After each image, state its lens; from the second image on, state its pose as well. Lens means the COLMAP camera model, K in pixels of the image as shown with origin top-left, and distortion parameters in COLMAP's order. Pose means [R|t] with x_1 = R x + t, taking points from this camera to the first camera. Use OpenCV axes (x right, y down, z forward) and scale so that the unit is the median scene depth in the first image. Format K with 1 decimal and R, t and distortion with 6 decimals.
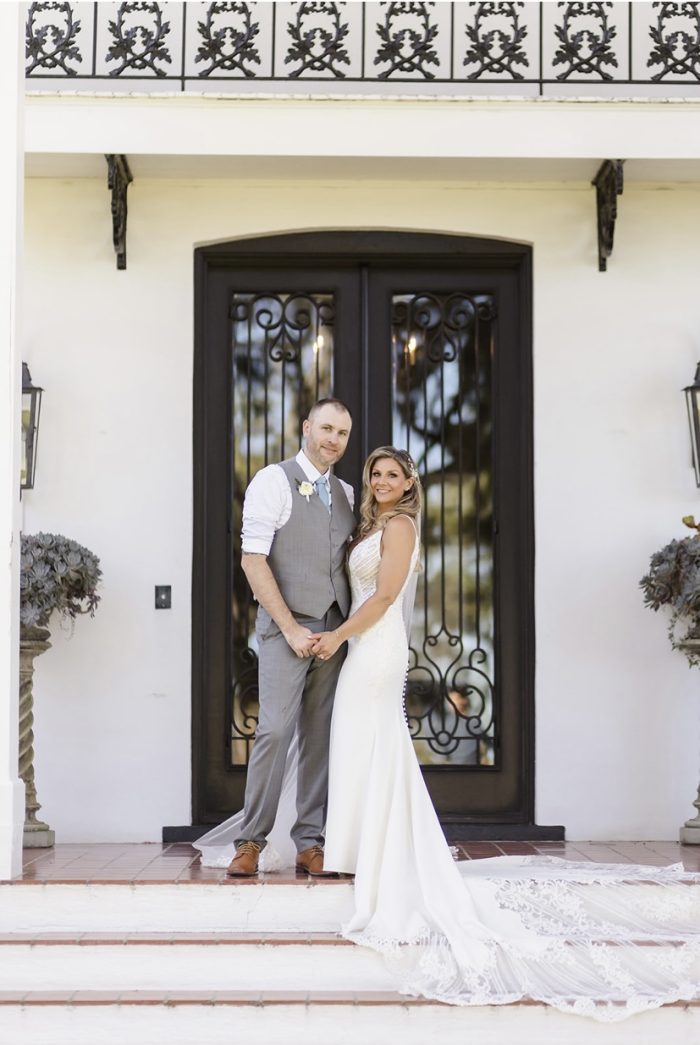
lens RADIAL K [[1875.9, 0, 350.0], [0, 1875.9, 522.5], [0, 0, 1]] dist [0.020955, -0.081554]
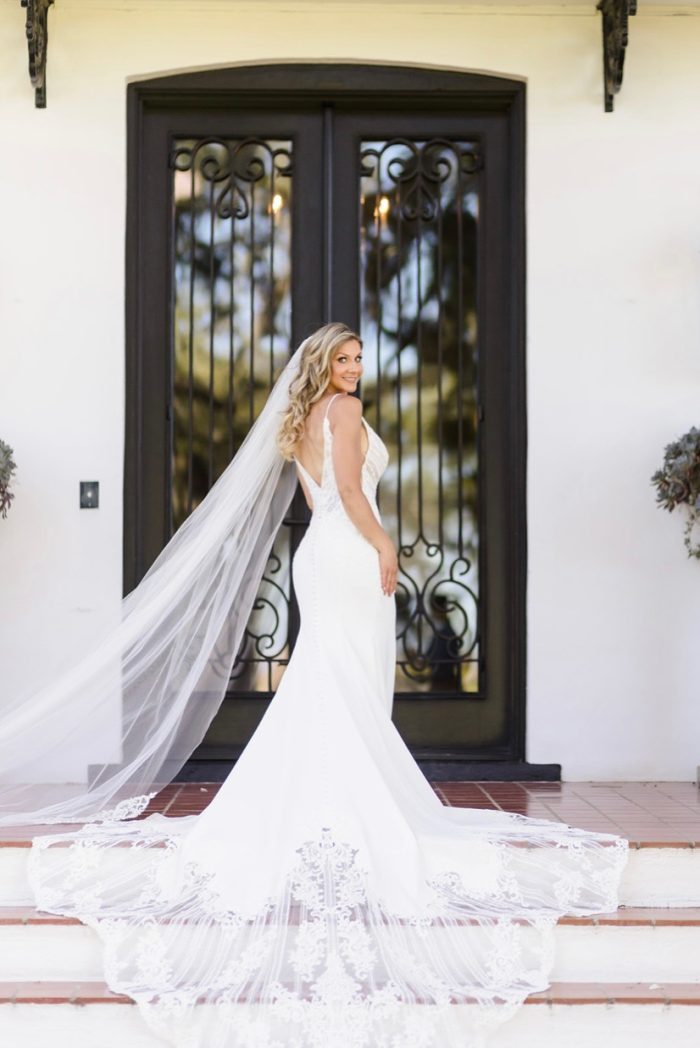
lens RADIAL K [[1881.3, 0, 350.0], [0, 1881.3, 524.0], [0, 0, 1]] dist [0.020955, -0.081554]
pose [[0.999850, 0.001967, 0.017184, 0.003612], [-0.002847, 0.998678, 0.051323, 0.008990], [-0.017061, -0.051364, 0.998534, 0.148005]]
